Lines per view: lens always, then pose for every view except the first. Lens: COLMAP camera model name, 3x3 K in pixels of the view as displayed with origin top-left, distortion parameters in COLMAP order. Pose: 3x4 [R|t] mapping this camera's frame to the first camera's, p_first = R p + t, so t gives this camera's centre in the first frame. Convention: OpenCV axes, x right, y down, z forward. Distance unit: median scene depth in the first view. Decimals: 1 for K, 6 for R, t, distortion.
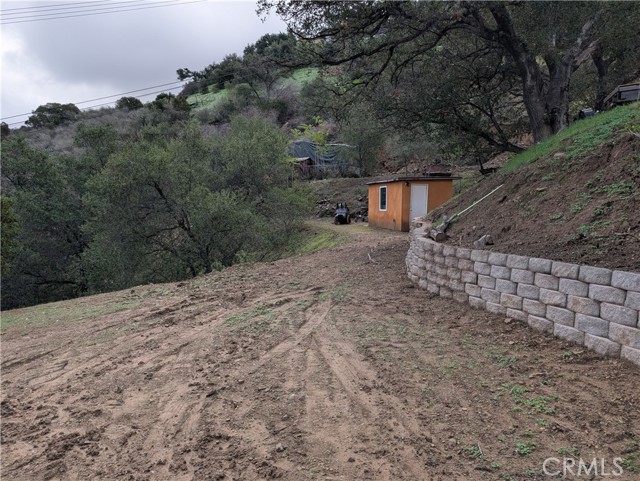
lens RADIAL K [[460.5, 0, 320.2], [0, 460.5, 241.0], [0, 0, 1]] dist [0.031588, -0.033166]
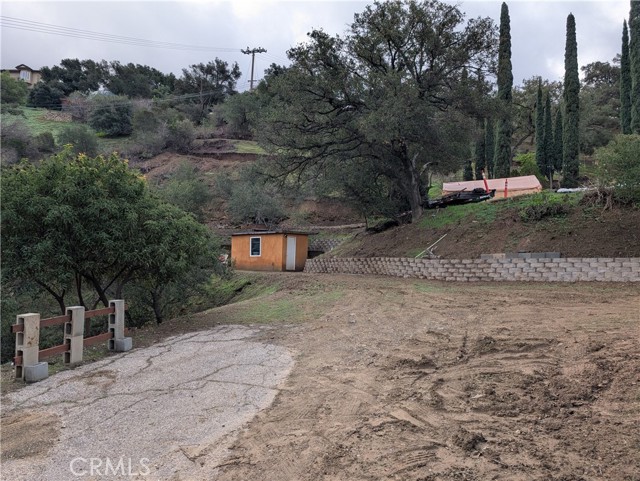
lens RADIAL K [[461.7, 0, 316.0], [0, 461.7, 241.4], [0, 0, 1]] dist [0.025607, -0.020447]
pose [[0.778206, 0.048284, 0.626150, -0.585158], [0.035361, 0.992089, -0.120450, 0.058379], [-0.627013, 0.115876, 0.770342, -0.088533]]
